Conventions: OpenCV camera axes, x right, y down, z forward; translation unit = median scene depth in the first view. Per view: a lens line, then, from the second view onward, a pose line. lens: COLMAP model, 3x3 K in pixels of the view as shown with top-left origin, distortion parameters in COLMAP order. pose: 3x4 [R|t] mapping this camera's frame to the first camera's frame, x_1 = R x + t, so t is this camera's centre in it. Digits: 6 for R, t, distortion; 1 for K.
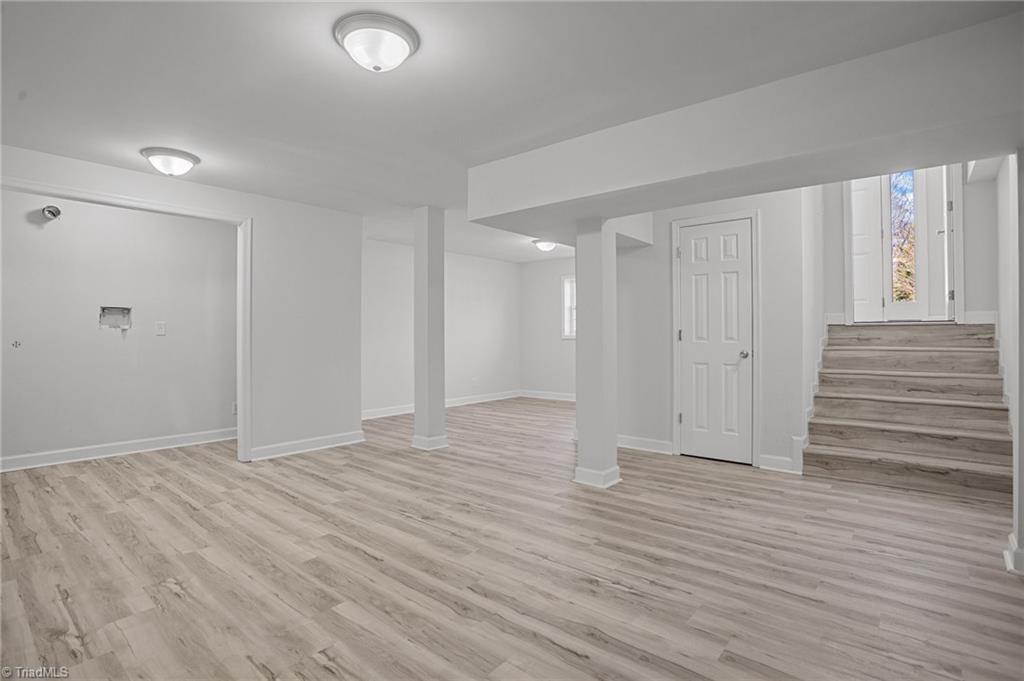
lens RADIAL K [[502.8, 0, 505.2], [0, 502.8, 335.7], [0, 0, 1]] dist [-0.076352, 0.031462]
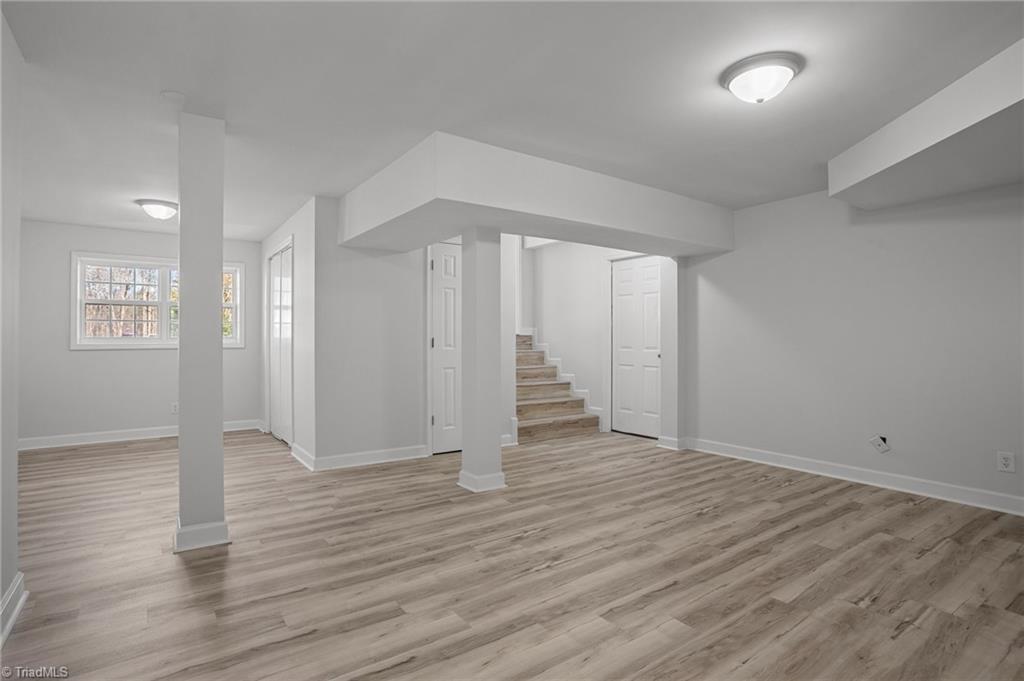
lens RADIAL K [[513.0, 0, 508.9], [0, 513.0, 341.3], [0, 0, 1]] dist [-0.060425, 0.033822]
pose [[0.246314, 0.002861, 0.969186, -1.011462], [0.003722, 0.999985, -0.003898, 0.002351], [-0.969183, 0.004568, 0.246300, 0.862945]]
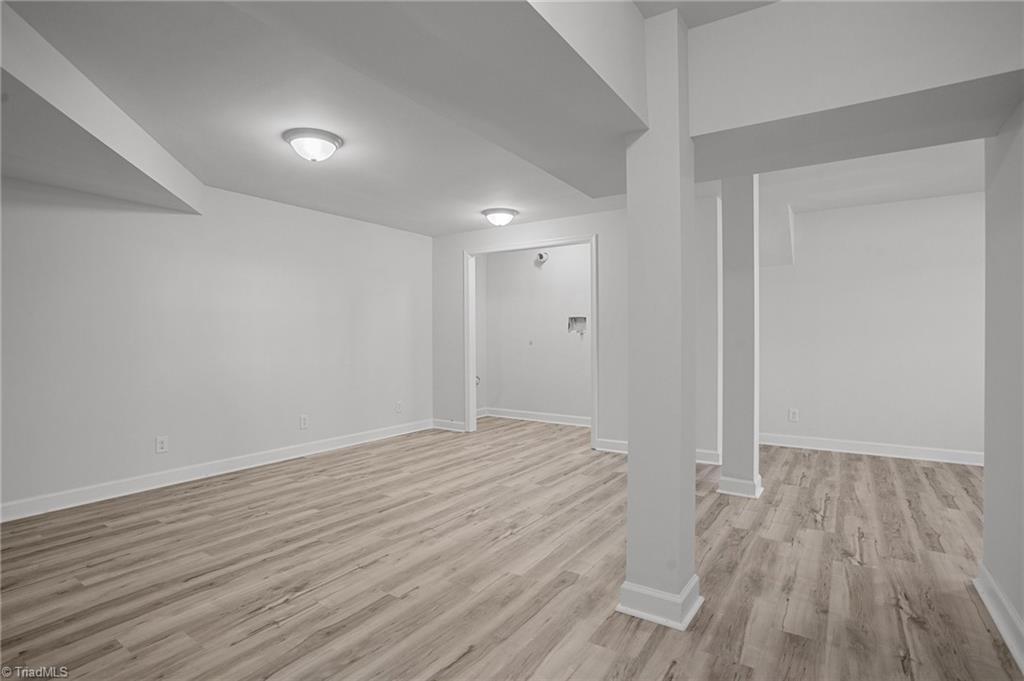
lens RADIAL K [[513.0, 0, 508.9], [0, 513.0, 341.3], [0, 0, 1]] dist [-0.060425, 0.033822]
pose [[0.102936, 0.011183, -0.994625, 0.901095], [-0.000164, 0.999937, 0.011226, -0.009807], [0.994688, -0.000992, 0.102932, 0.969944]]
